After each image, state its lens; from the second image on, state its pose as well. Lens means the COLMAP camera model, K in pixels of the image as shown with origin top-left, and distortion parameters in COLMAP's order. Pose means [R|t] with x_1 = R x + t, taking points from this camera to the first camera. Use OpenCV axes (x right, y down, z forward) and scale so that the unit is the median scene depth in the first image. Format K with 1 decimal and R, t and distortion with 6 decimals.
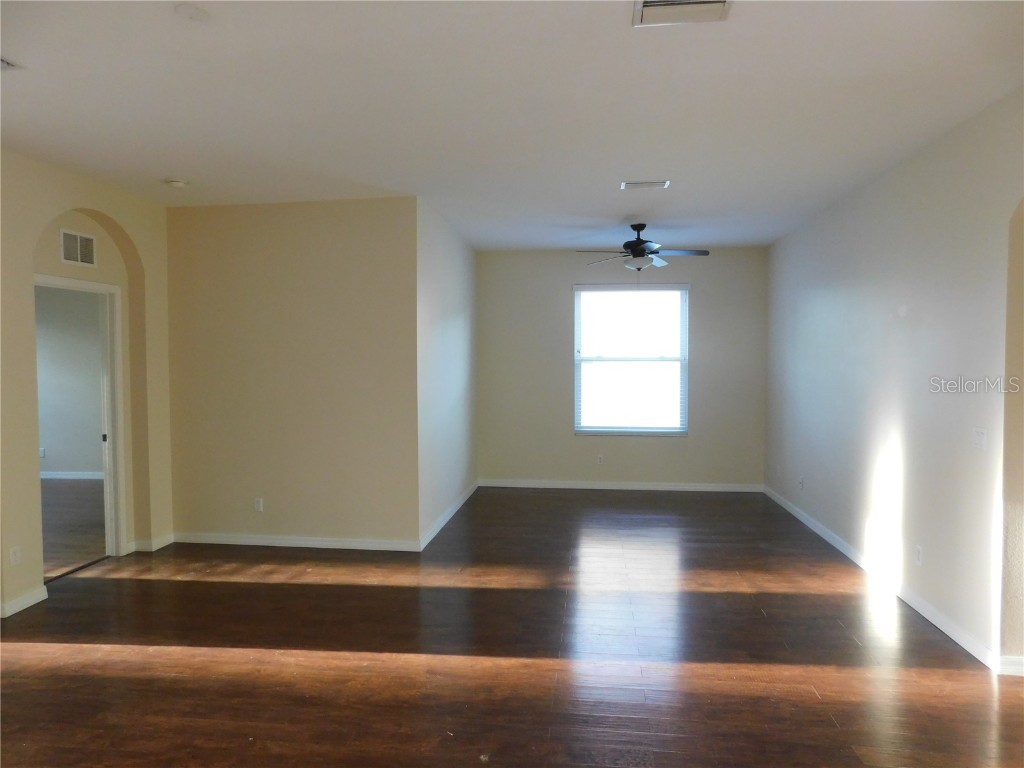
lens RADIAL K [[677.7, 0, 512.0], [0, 677.7, 384.0], [0, 0, 1]] dist [-0.059627, 0.047872]
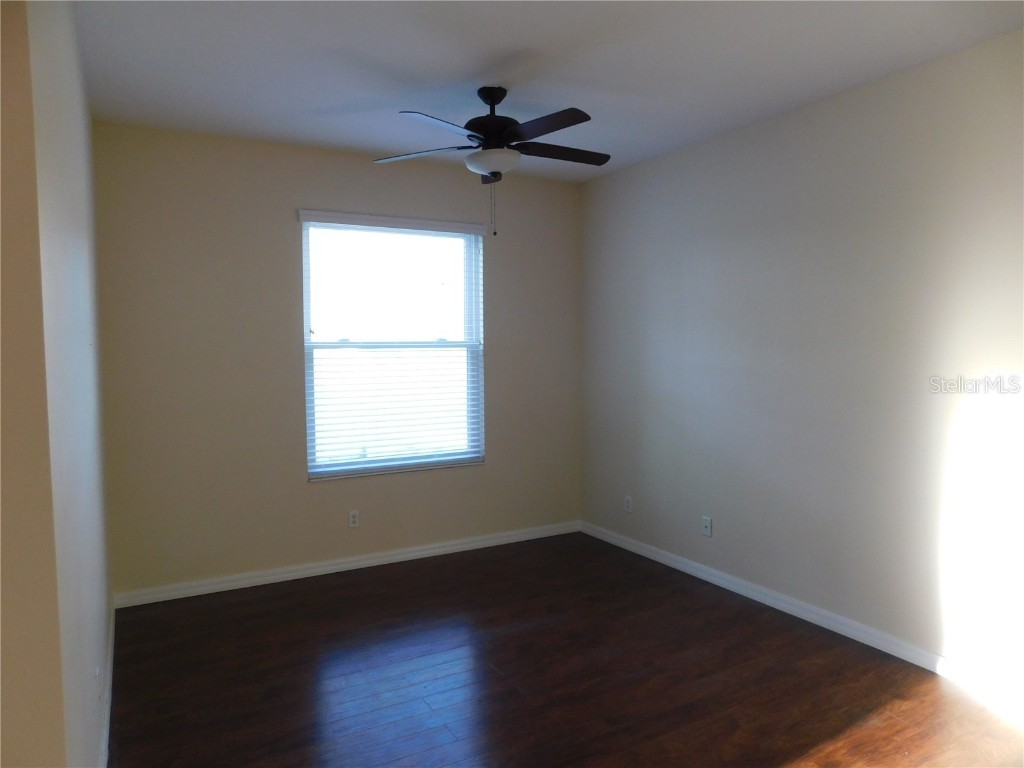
lens RADIAL K [[679.1, 0, 511.1], [0, 679.1, 379.8], [0, 0, 1]] dist [-0.078918, 0.064580]
pose [[0.808050, -0.036524, 0.587981, -0.095843], [0.026679, 0.999321, 0.025410, -0.017847], [-0.588510, -0.004846, 0.808475, 0.457420]]
